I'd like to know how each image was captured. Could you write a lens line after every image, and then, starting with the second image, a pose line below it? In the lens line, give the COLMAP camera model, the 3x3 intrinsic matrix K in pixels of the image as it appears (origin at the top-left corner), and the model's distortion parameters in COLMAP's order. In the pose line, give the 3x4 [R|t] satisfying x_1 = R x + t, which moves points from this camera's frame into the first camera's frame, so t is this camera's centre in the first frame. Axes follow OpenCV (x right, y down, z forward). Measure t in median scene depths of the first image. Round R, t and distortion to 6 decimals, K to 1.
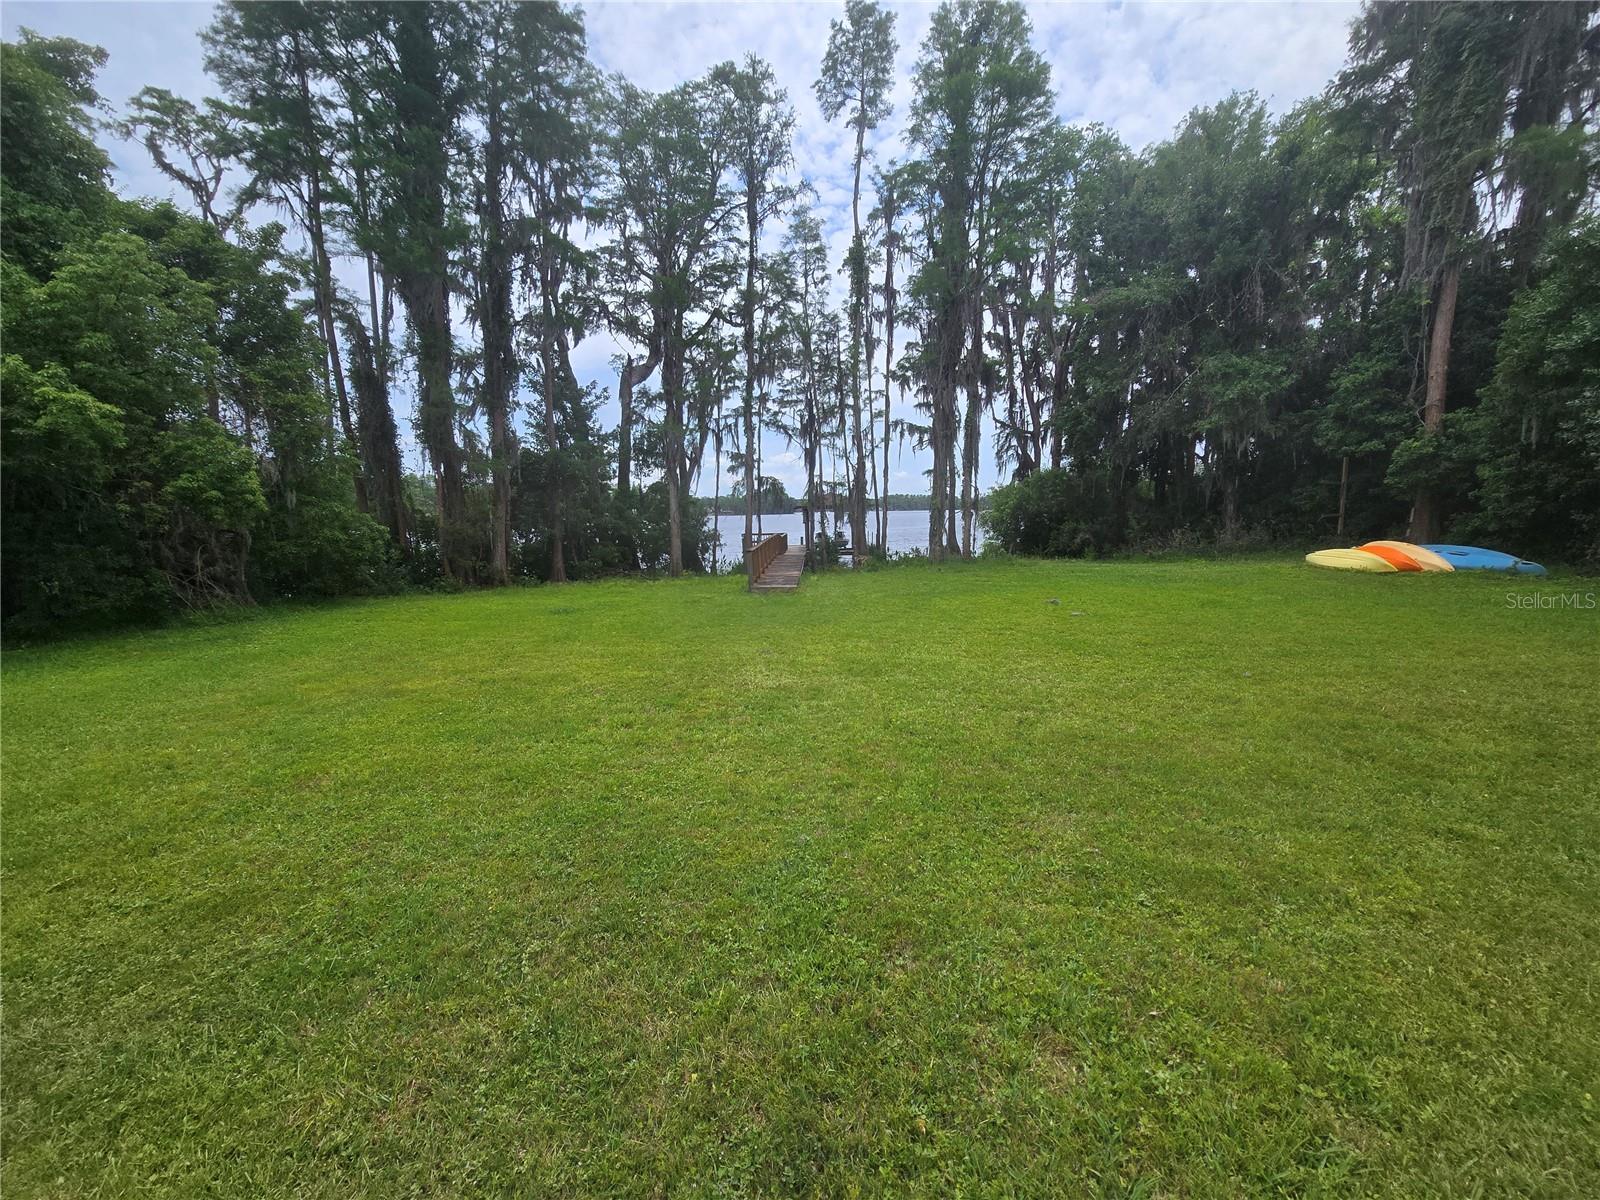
lens RADIAL K [[647.0, 0, 797.6], [0, 647.0, 605.3], [0, 0, 1]] dist [-0.004282, -0.000263]
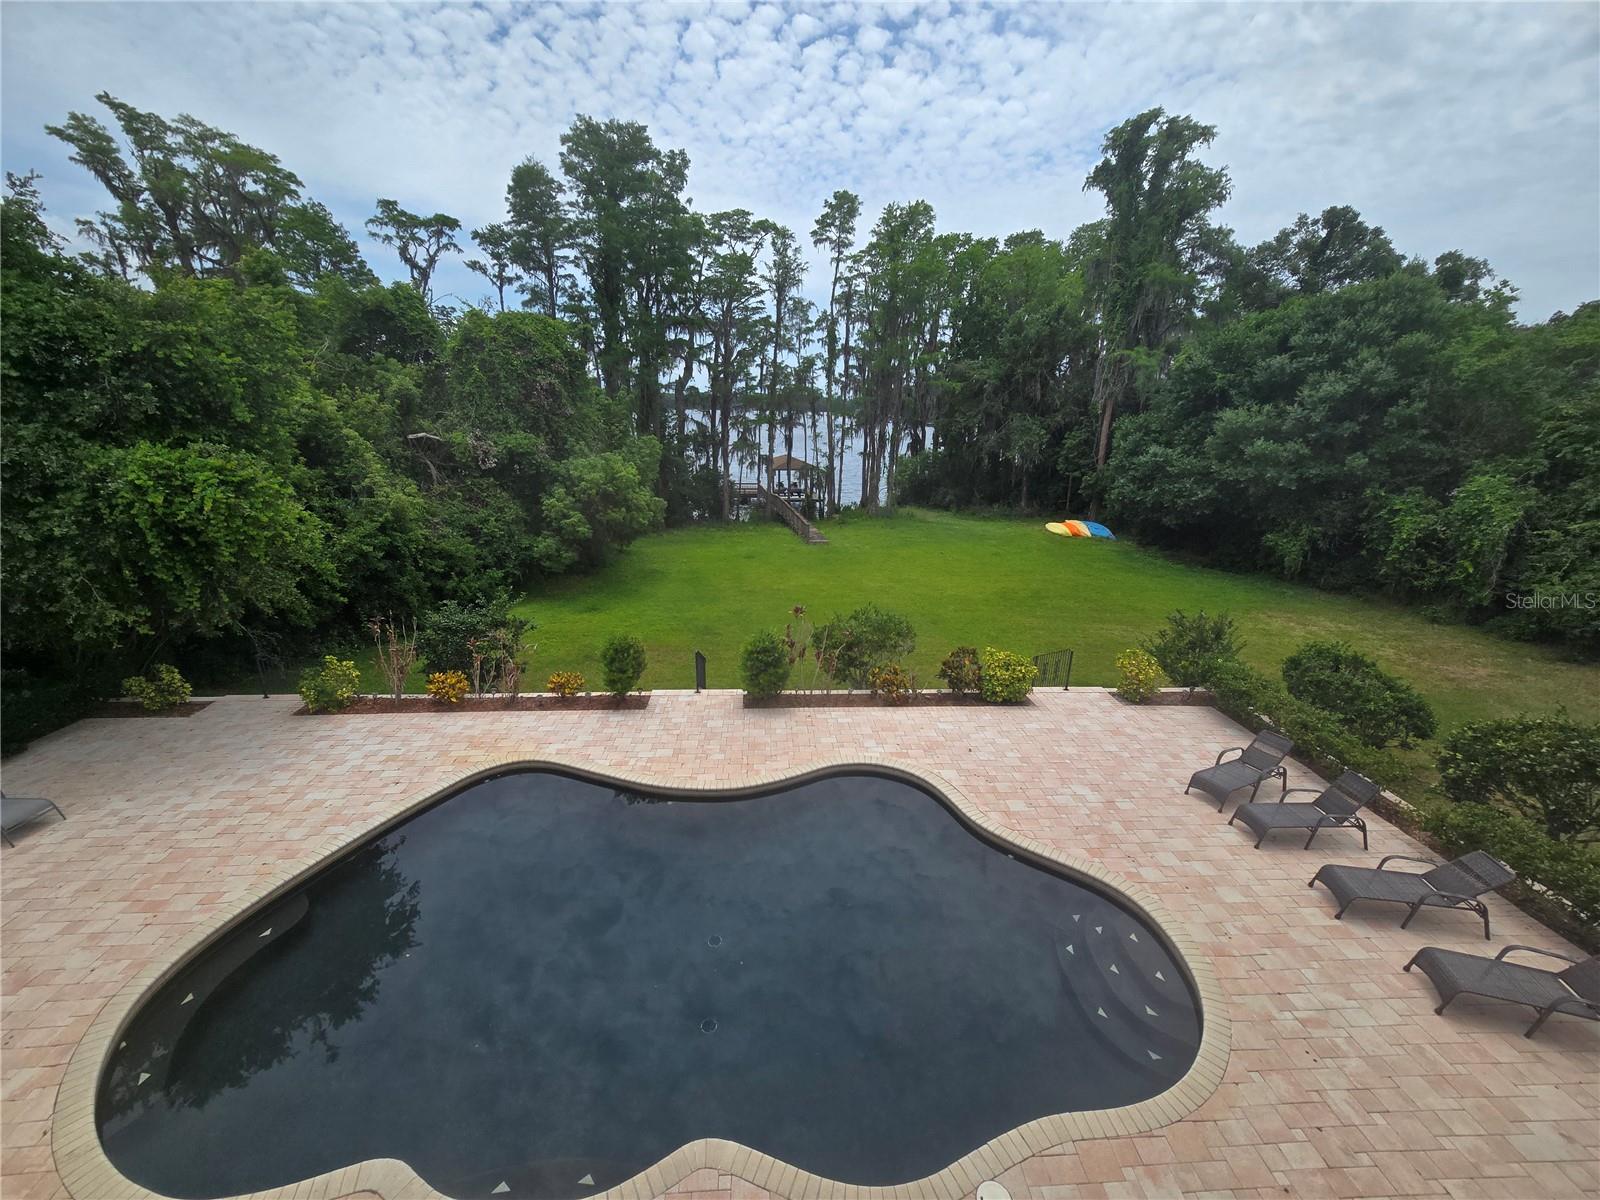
lens RADIAL K [[647.0, 0, 797.6], [0, 647.0, 605.3], [0, 0, 1]] dist [-0.004282, -0.000263]
pose [[0.980716, -0.025003, 0.193831, -0.356215], [-0.004589, 0.988563, 0.150739, -0.098926], [-0.195383, -0.148722, 0.969385, -0.757730]]
